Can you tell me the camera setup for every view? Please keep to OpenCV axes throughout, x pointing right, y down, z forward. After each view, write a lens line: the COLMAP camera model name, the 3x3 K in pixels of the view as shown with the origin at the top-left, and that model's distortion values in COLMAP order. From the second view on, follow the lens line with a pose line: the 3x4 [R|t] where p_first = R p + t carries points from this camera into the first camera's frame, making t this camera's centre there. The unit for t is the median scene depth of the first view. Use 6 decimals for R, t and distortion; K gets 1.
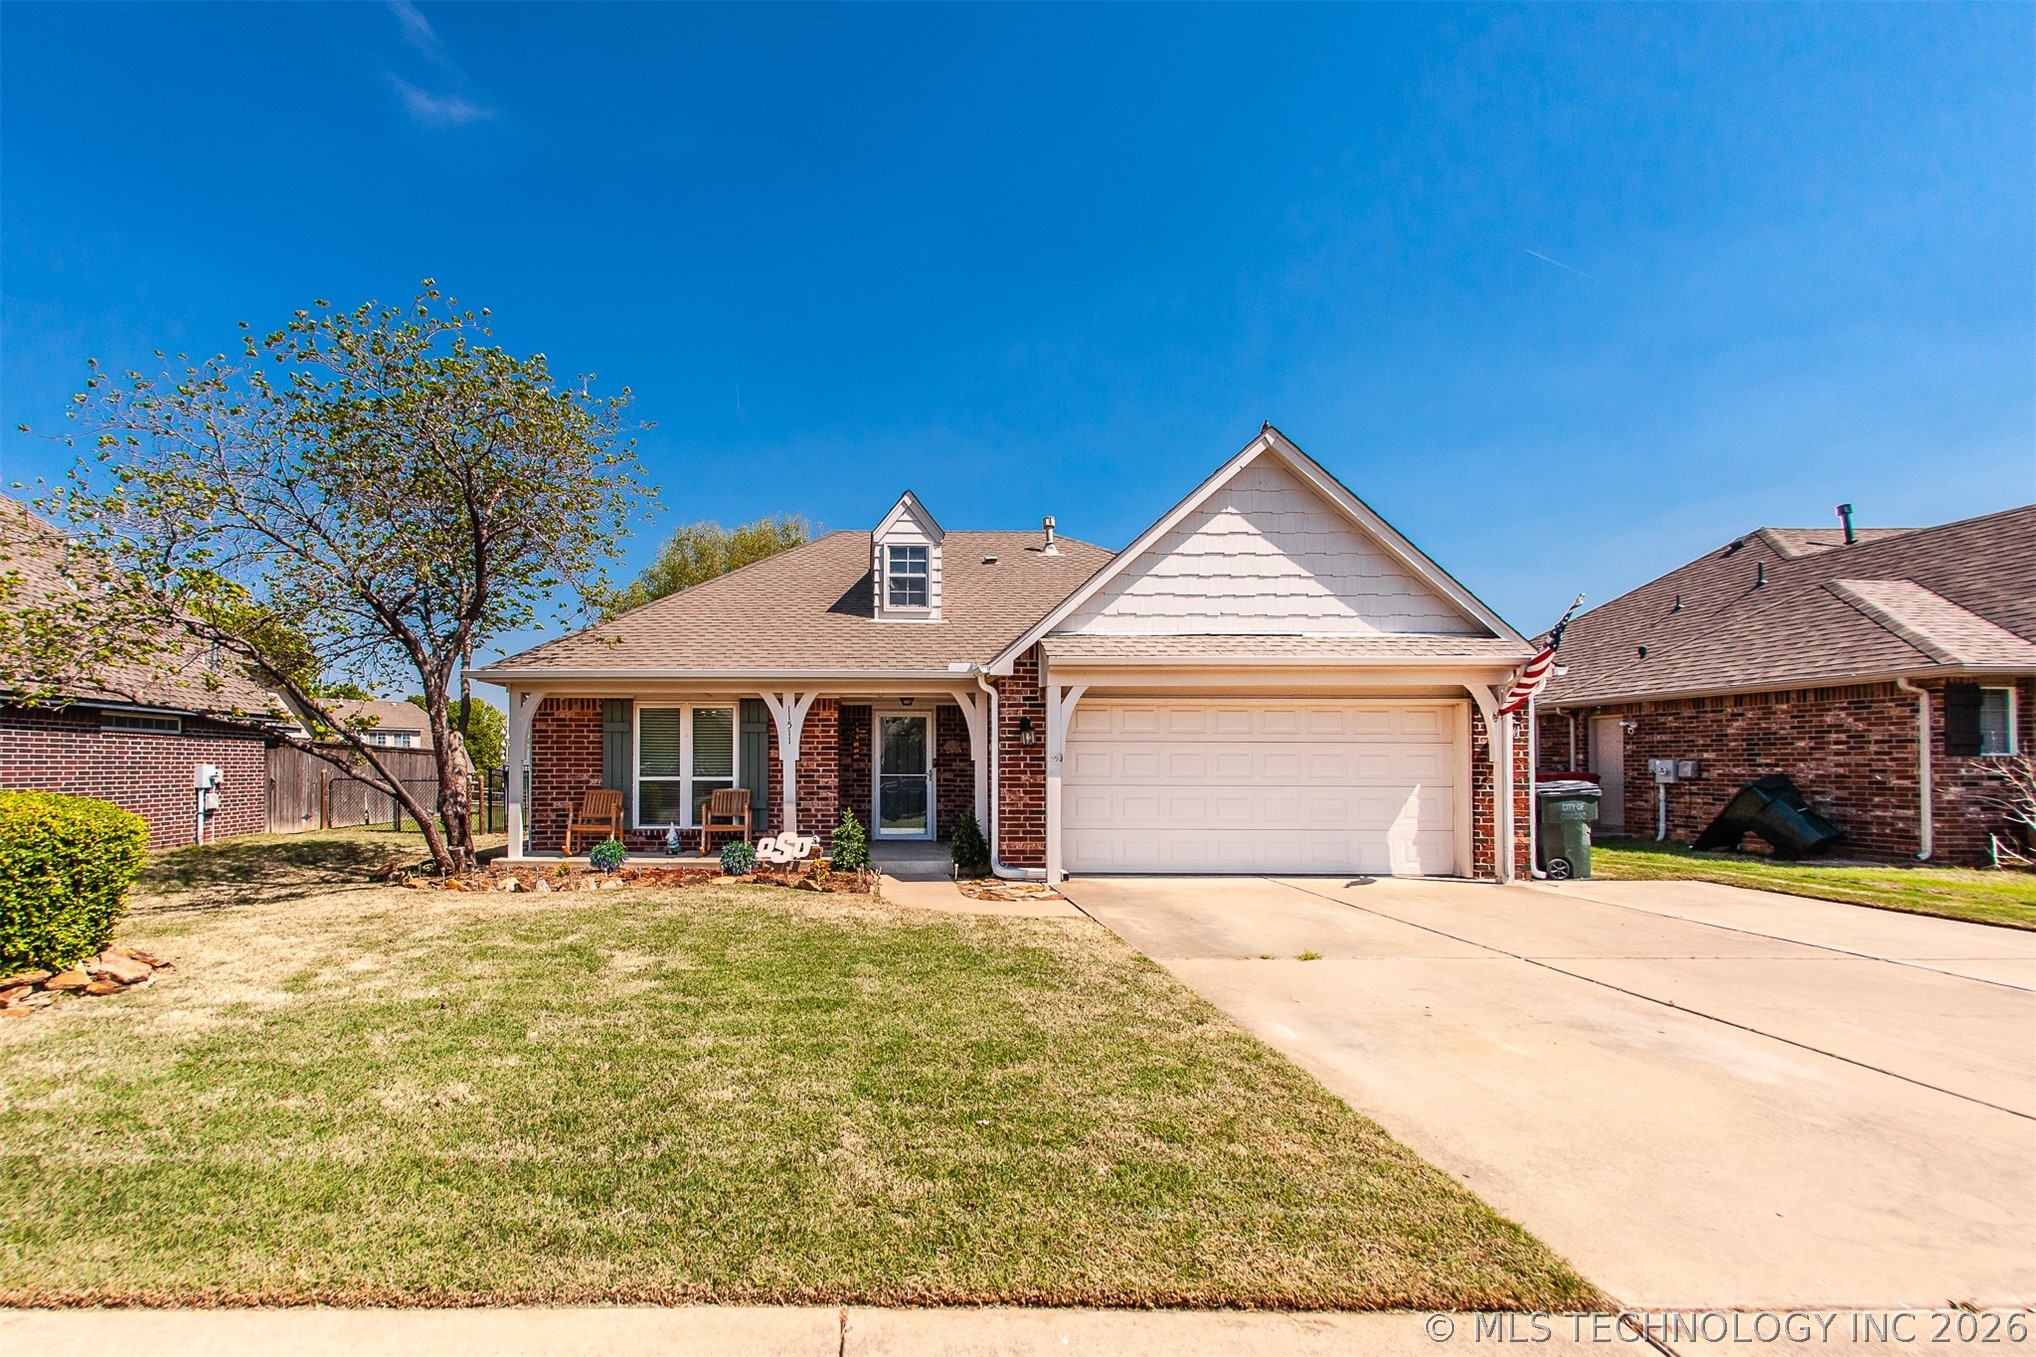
lens RADIAL K [[968.1, 0, 774.0], [0, 968.1, 747.8], [0, 0, 1]] dist [0.001224, 0.000158]
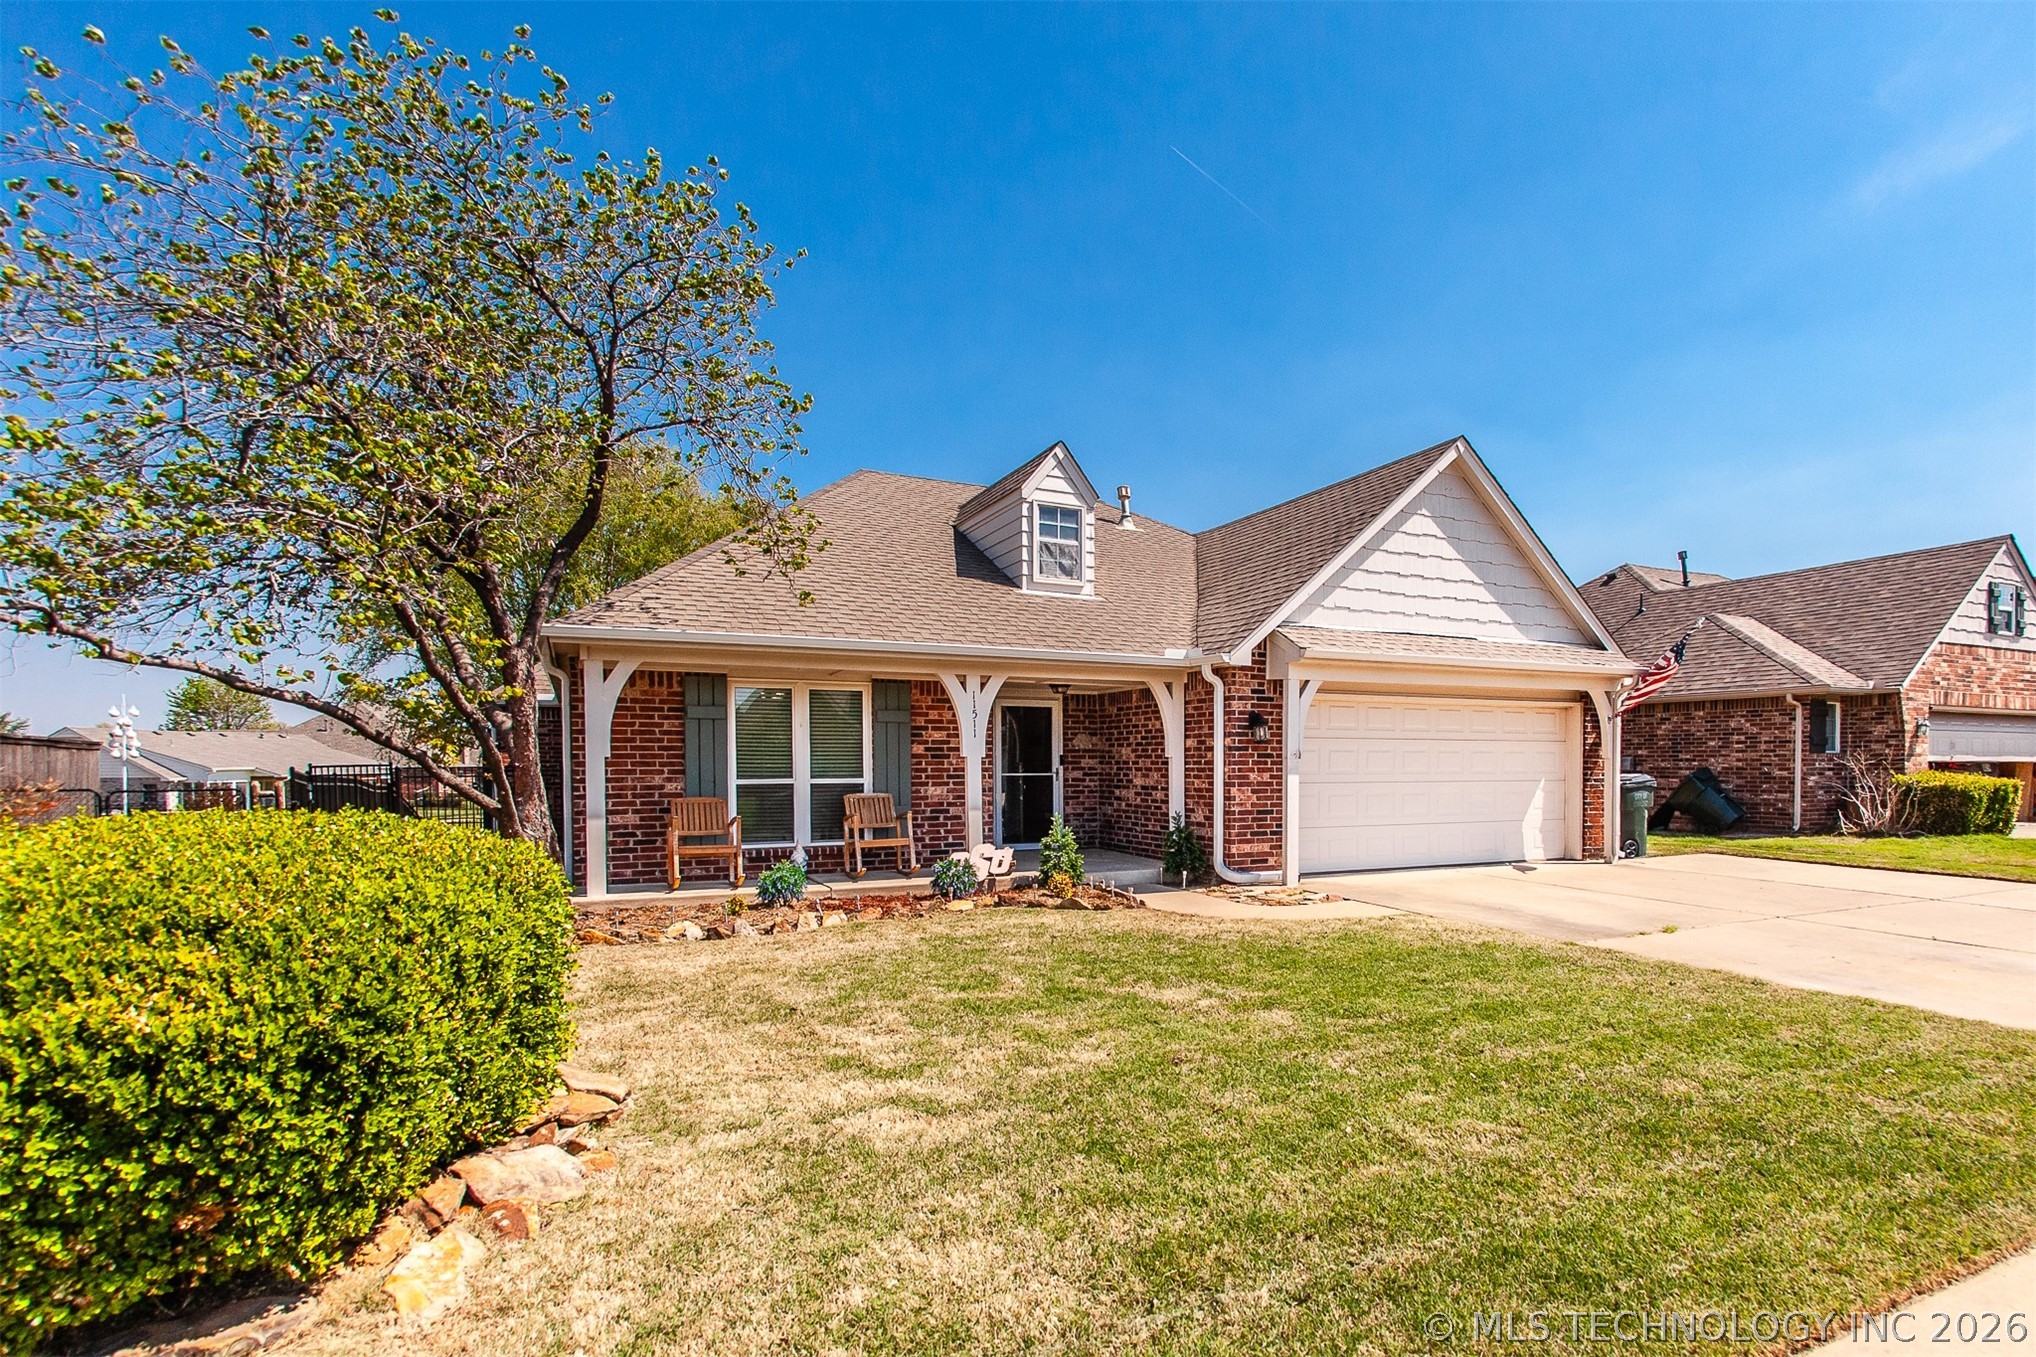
lens RADIAL K [[1167.8, 0, 1124.2], [0, 1167.8, 789.4], [0, 0, 1]] dist [0.002533, 0.000073]
pose [[0.860190, -0.015304, 0.509744, -0.411352], [-0.006397, 0.999147, 0.040792, -0.001238], [-0.509934, -0.038350, 0.859358, 0.086494]]
